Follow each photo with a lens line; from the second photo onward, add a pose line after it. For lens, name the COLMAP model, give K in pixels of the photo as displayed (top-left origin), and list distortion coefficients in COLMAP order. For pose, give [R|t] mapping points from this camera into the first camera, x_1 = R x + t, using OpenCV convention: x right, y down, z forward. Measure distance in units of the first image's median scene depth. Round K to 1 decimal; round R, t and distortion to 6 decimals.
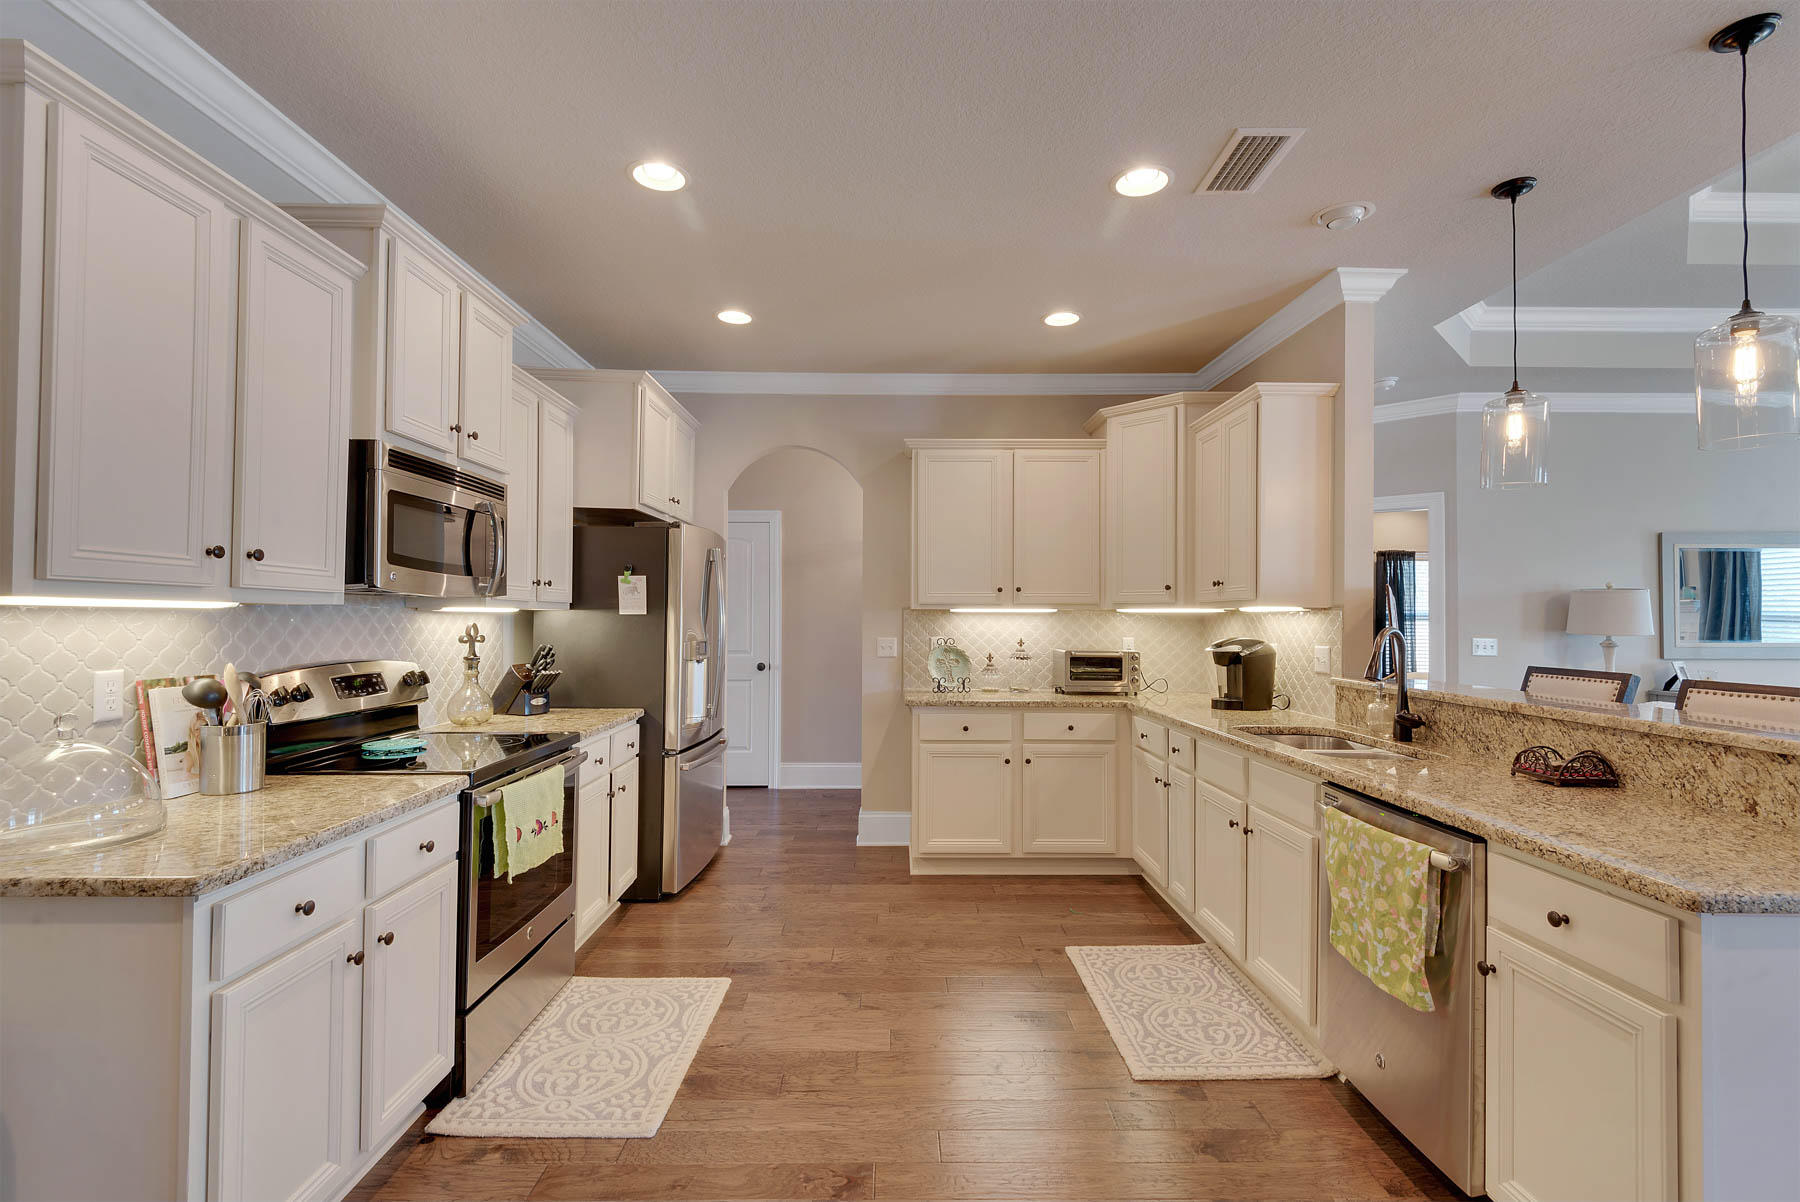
lens RADIAL K [[809.7, 0, 899.8], [0, 809.7, 597.3], [0, 0, 1]] dist [0.020461, -0.009886]
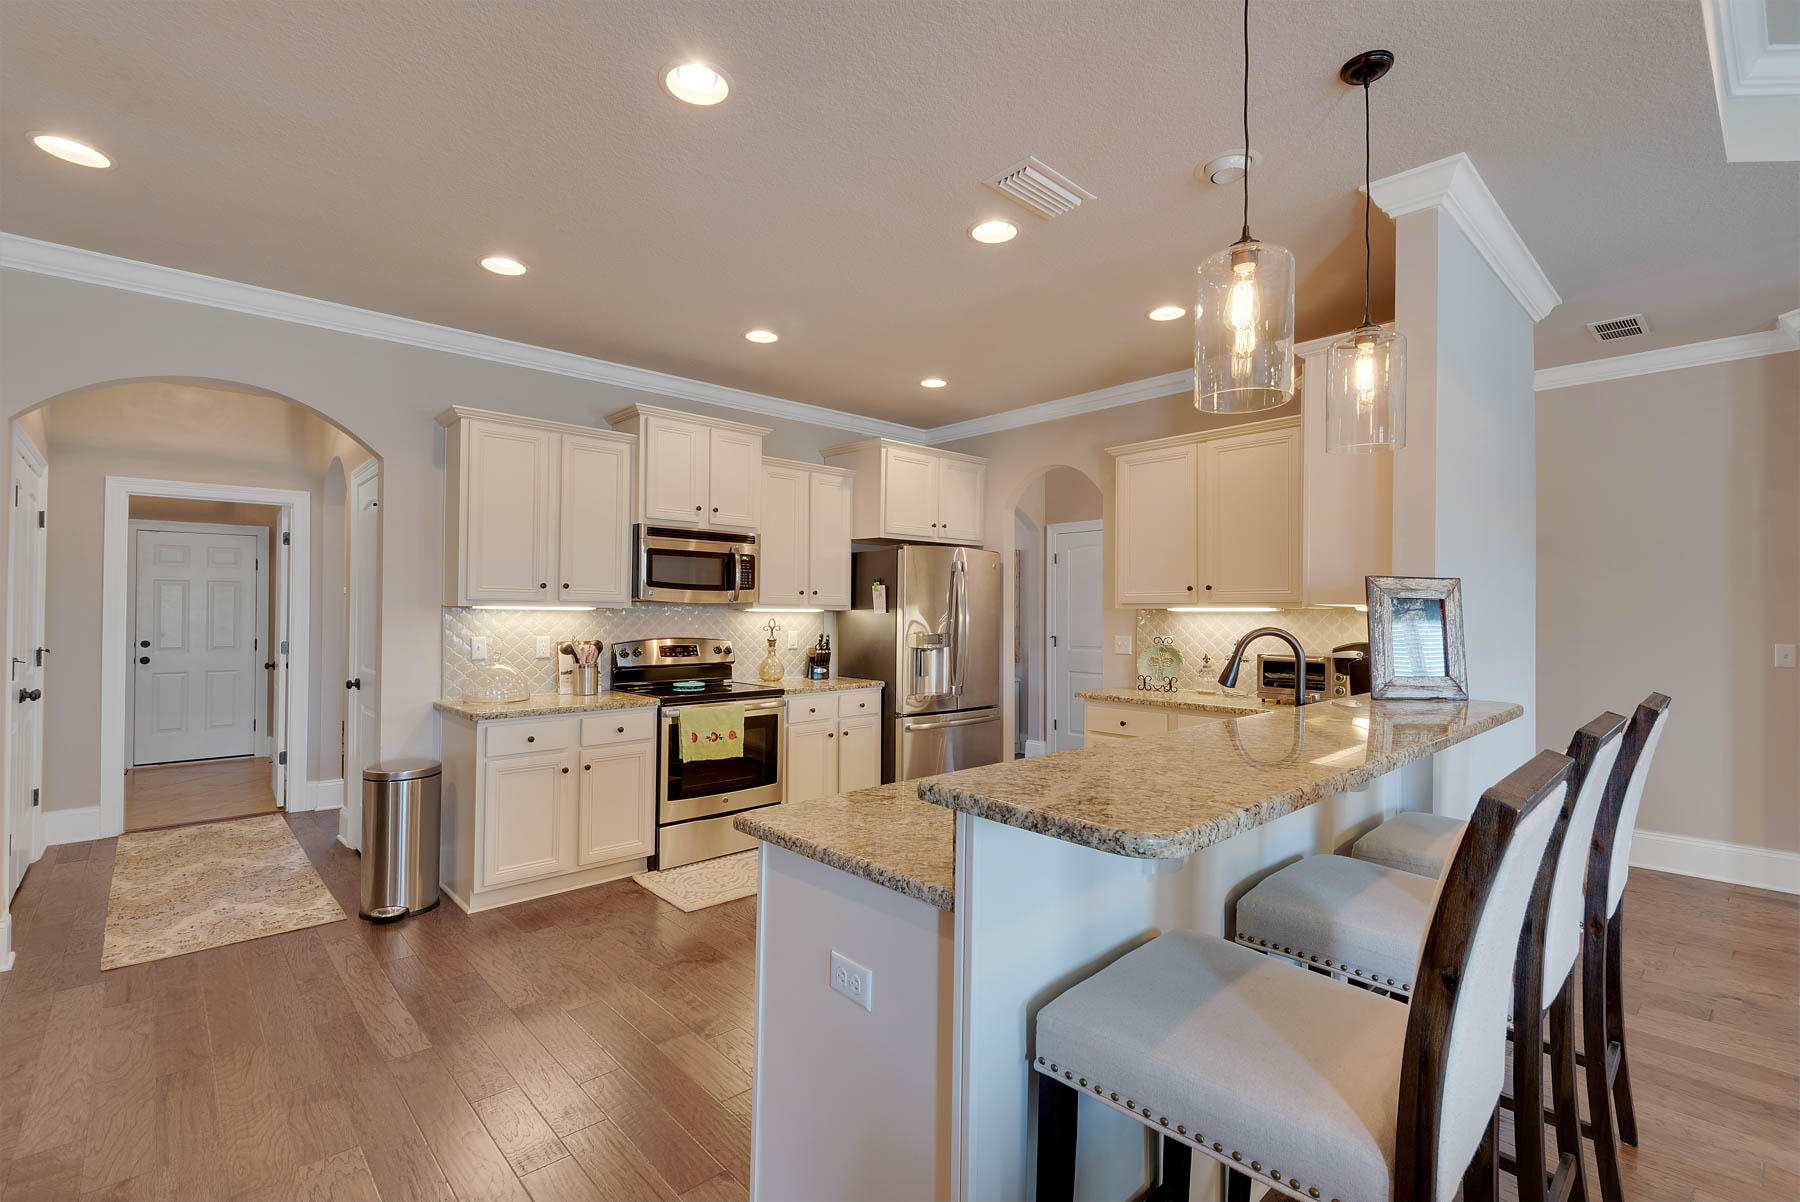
lens RADIAL K [[809.7, 0, 895.2], [0, 809.7, 594.7], [0, 0, 1]] dist [0.020461, -0.009886]
pose [[0.665068, -0.017425, -0.746579, 0.819610], [0.014021, 0.999843, -0.010846, 0.005269], [0.746651, -0.003254, 0.665208, 0.111904]]
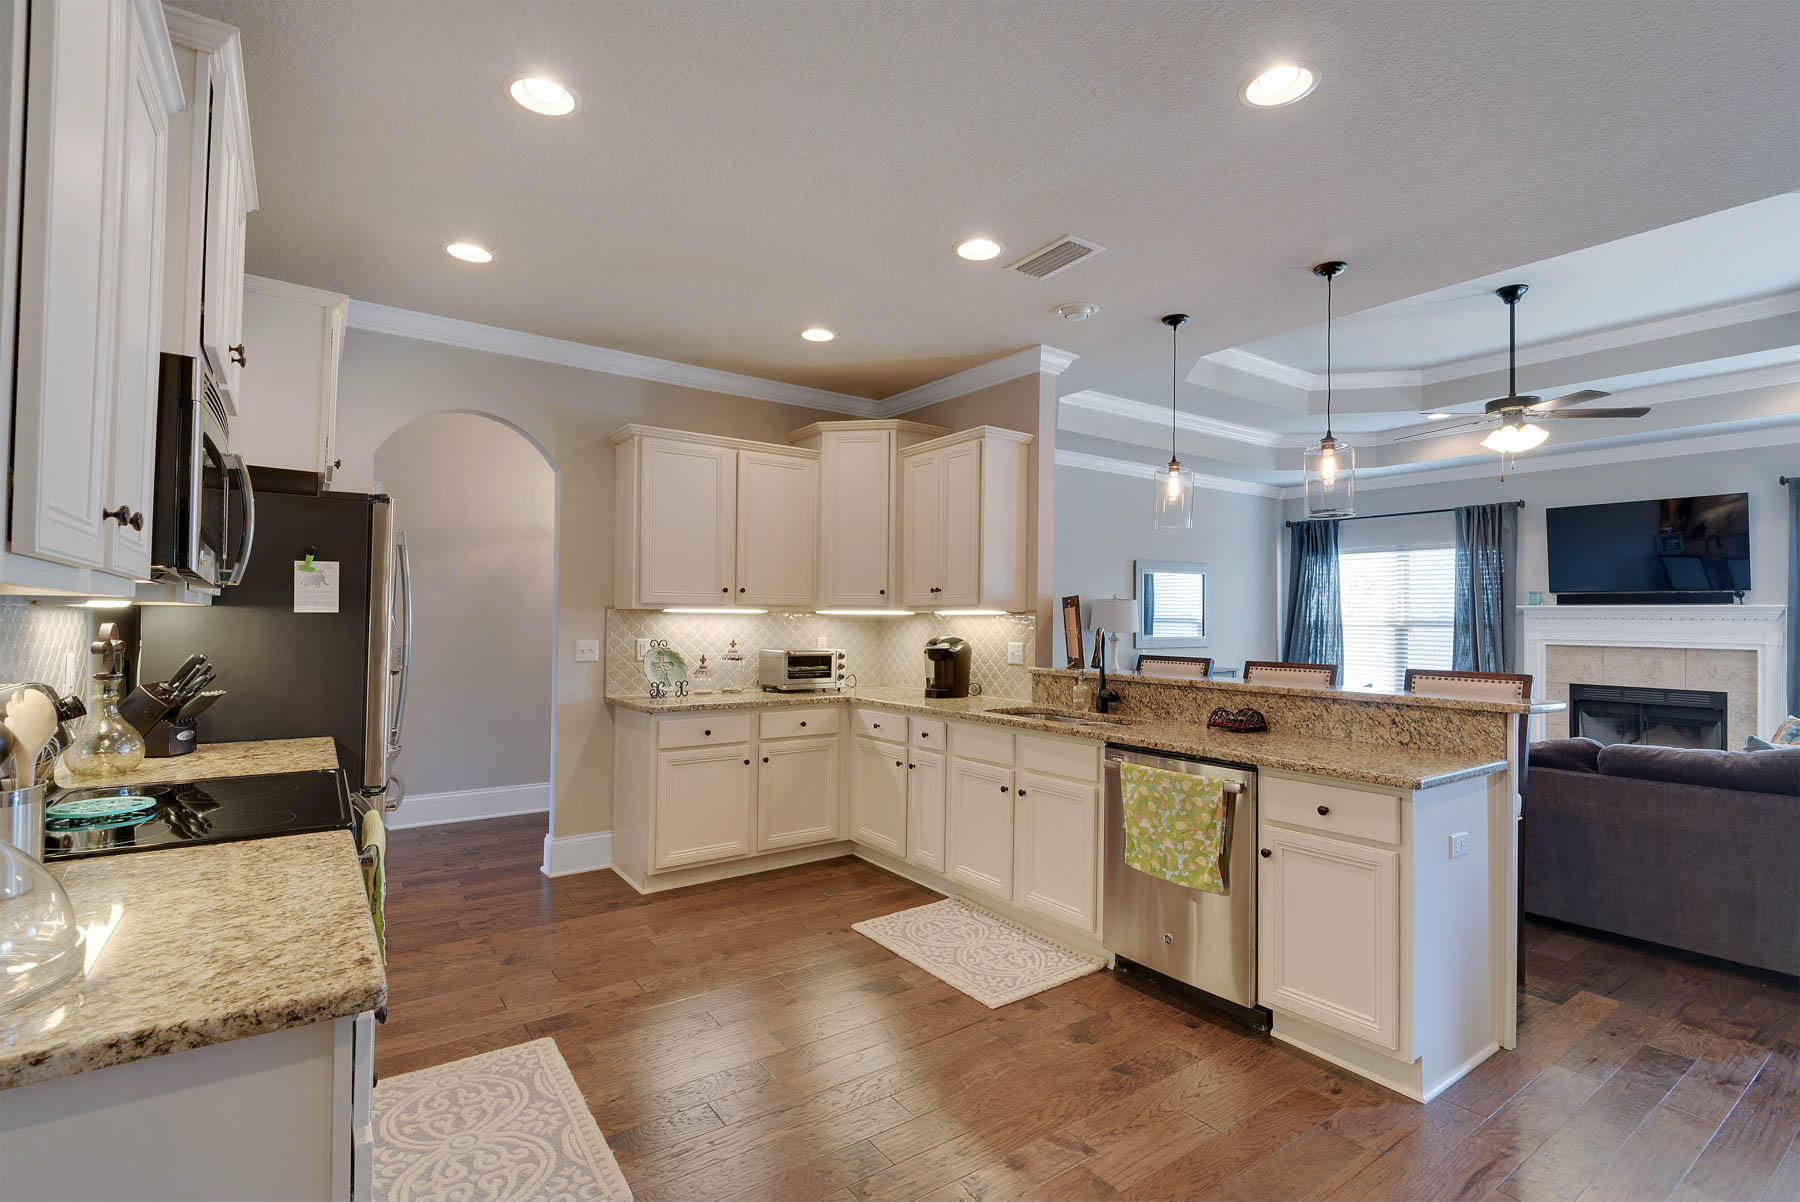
lens RADIAL K [[836.5, 0, 901.6], [0, 836.5, 596.2], [0, 0, 1]] dist [0.015996, -0.009221]
pose [[0.821902, 0.018787, 0.569319, -0.372188], [-0.019538, 0.999798, -0.004786, -0.001491], [-0.569293, -0.007190, 0.822103, 0.051196]]
